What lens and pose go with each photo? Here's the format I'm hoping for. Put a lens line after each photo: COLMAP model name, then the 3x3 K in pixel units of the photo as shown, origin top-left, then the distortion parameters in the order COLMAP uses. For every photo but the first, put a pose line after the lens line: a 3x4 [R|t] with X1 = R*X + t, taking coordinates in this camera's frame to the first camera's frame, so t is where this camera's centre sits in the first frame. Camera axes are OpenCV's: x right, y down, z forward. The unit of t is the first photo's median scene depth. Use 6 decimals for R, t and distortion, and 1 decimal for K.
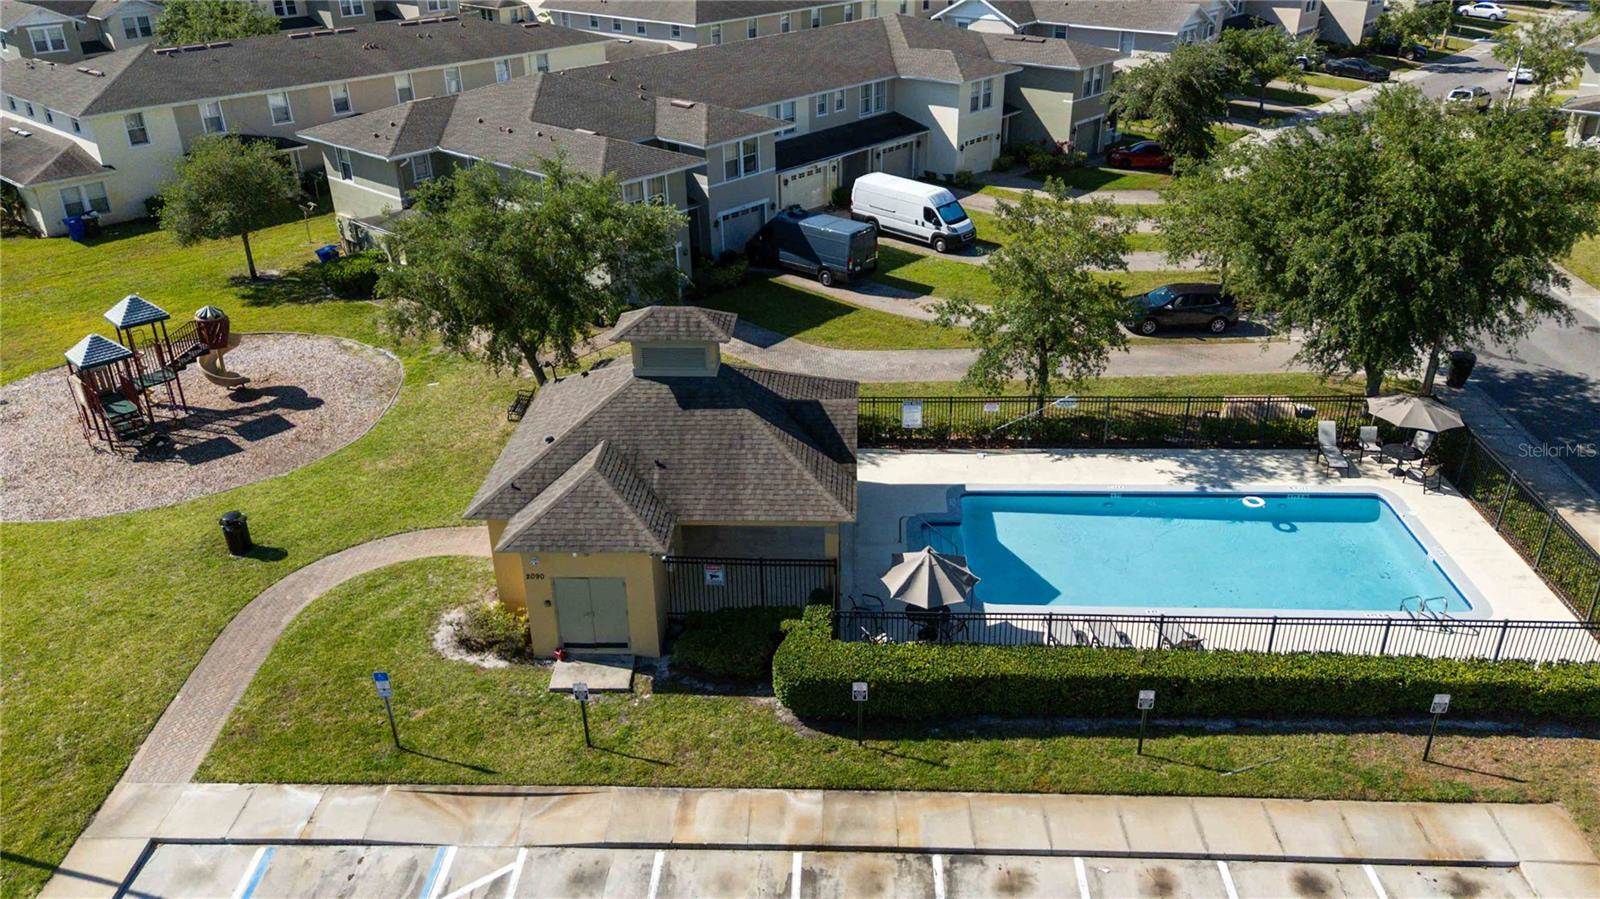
lens RADIAL K [[1168.9, 0, 800.0], [0, 1168.9, 449.5], [0, 0, 1]] dist [0.029949, -0.001458]
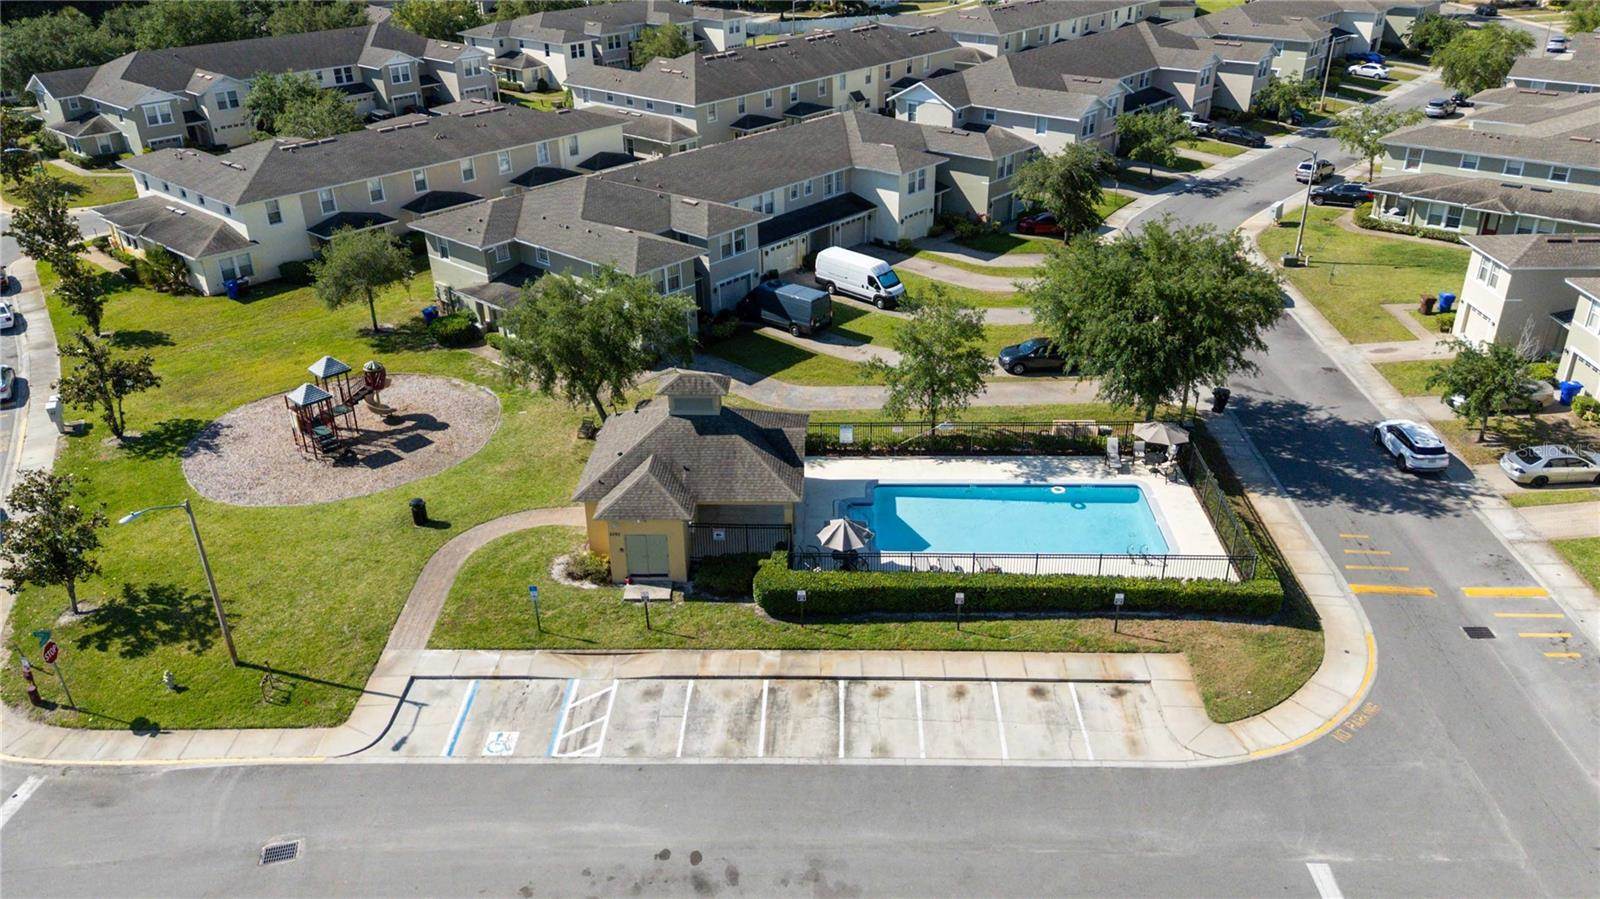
lens RADIAL K [[1168.9, 0, 800.0], [0, 1168.9, 449.5], [0, 0, 1]] dist [0.029949, -0.001458]
pose [[0.999967, -0.003924, 0.007086, 0.024946], [0.003898, 0.999986, 0.003713, -0.015683], [-0.007101, -0.003685, 0.999968, -0.529456]]
